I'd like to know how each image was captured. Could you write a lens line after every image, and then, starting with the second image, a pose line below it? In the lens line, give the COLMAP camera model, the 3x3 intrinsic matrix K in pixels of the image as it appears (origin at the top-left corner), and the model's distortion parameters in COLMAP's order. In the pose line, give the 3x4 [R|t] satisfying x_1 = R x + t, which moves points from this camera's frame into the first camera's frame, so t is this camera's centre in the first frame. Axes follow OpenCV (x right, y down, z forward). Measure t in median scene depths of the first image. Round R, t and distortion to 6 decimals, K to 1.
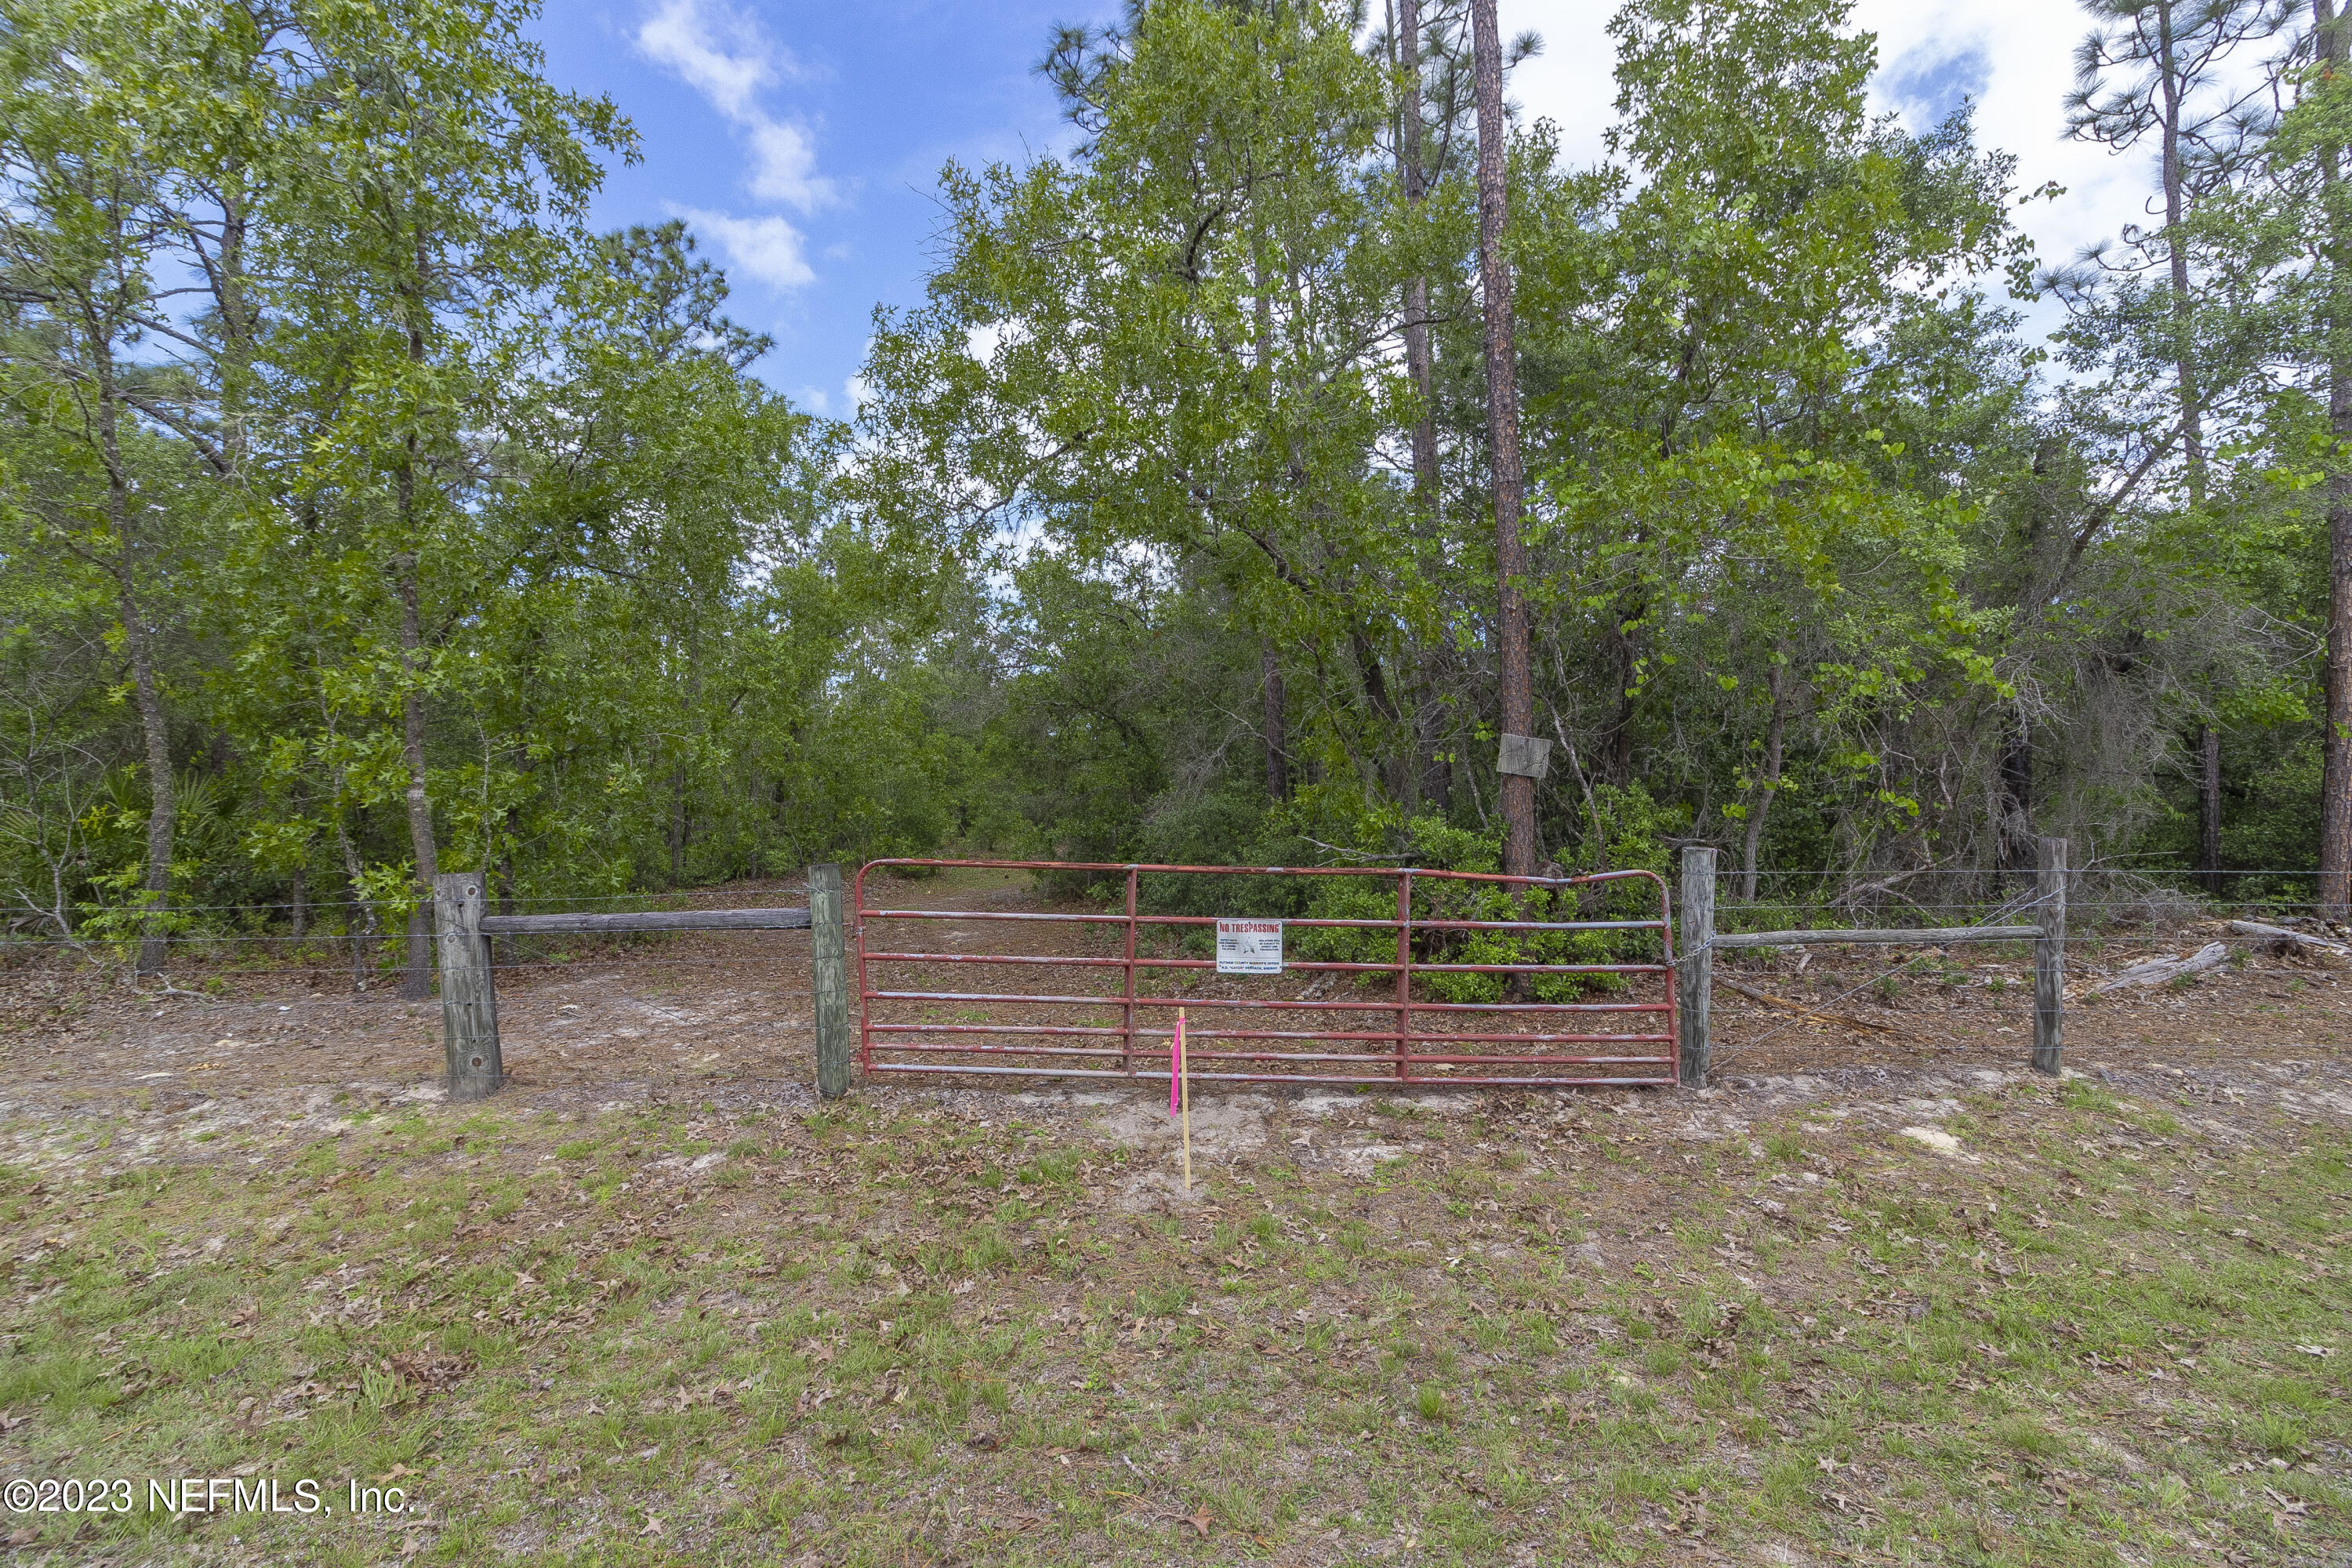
lens RADIAL K [[1062.8, 0, 1182.1], [0, 1062.8, 785.9], [0, 0, 1]] dist [0.002663, 0.000067]
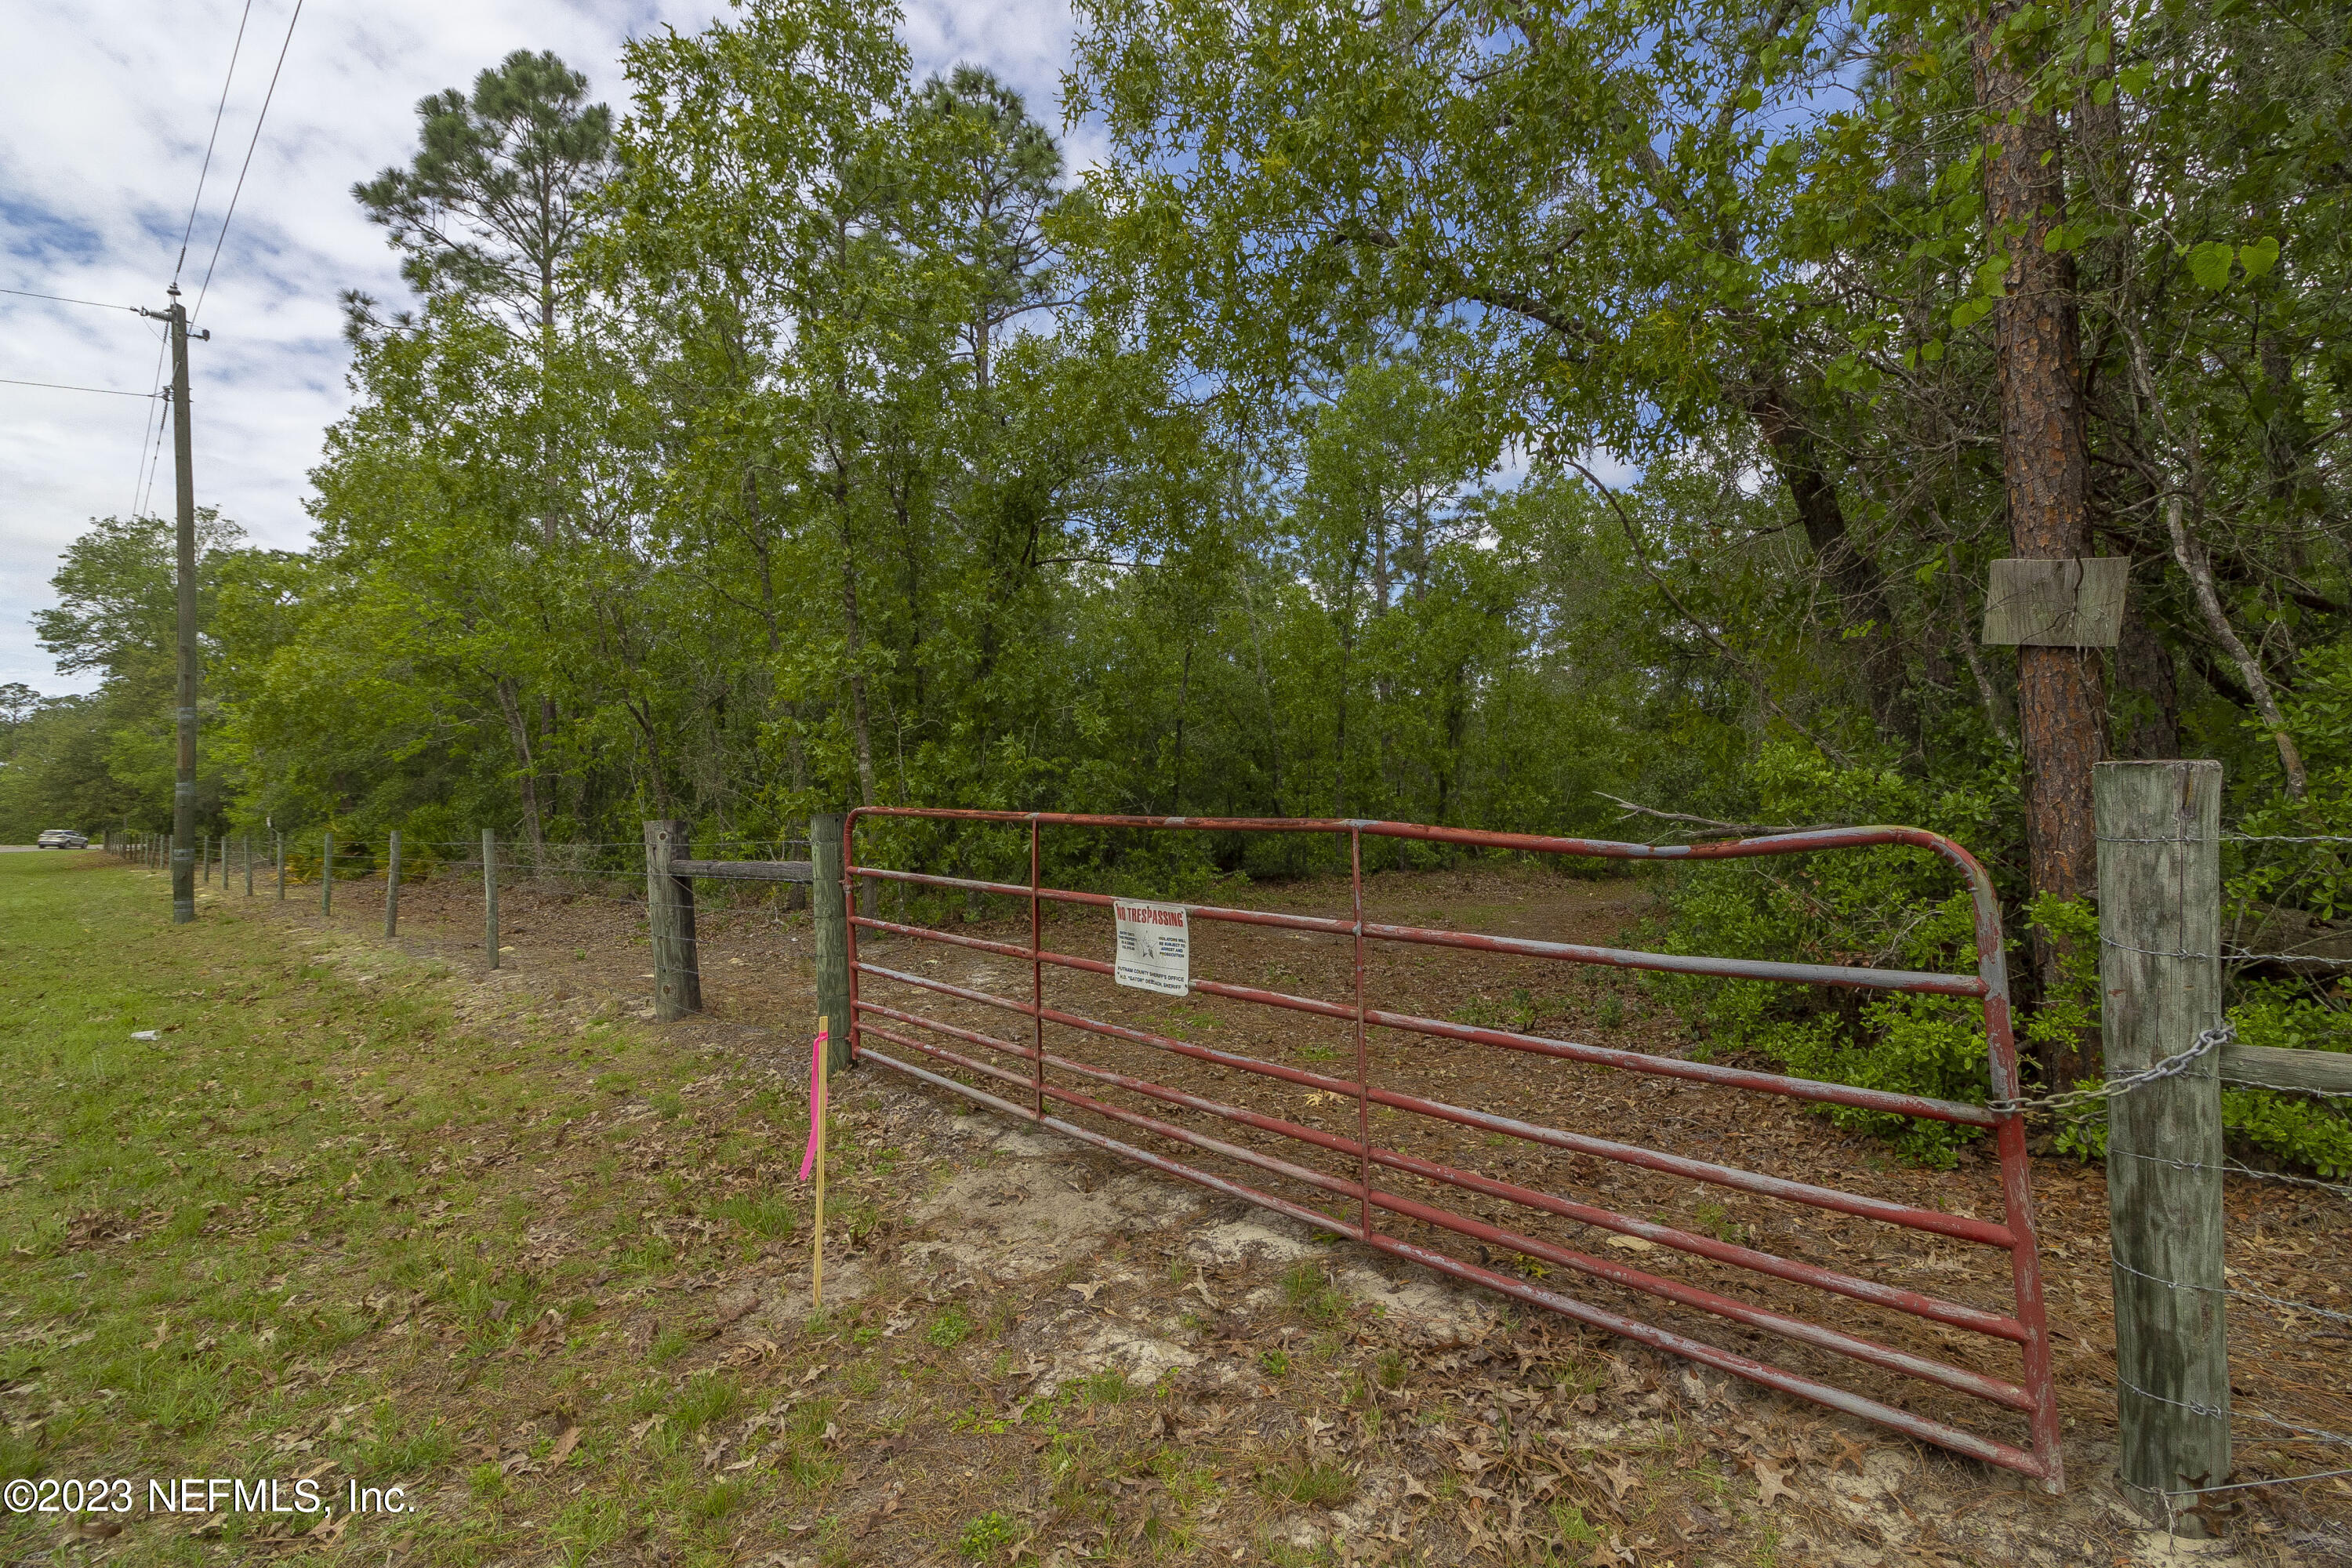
lens RADIAL K [[1062.8, 0, 1174.6], [0, 1062.8, 783.2], [0, 0, 1]] dist [0.002663, 0.000067]
pose [[0.711643, -0.021991, -0.702197, 0.504093], [0.014976, 0.999758, -0.016133, 0.067492], [0.702382, 0.000965, 0.711800, 0.575900]]
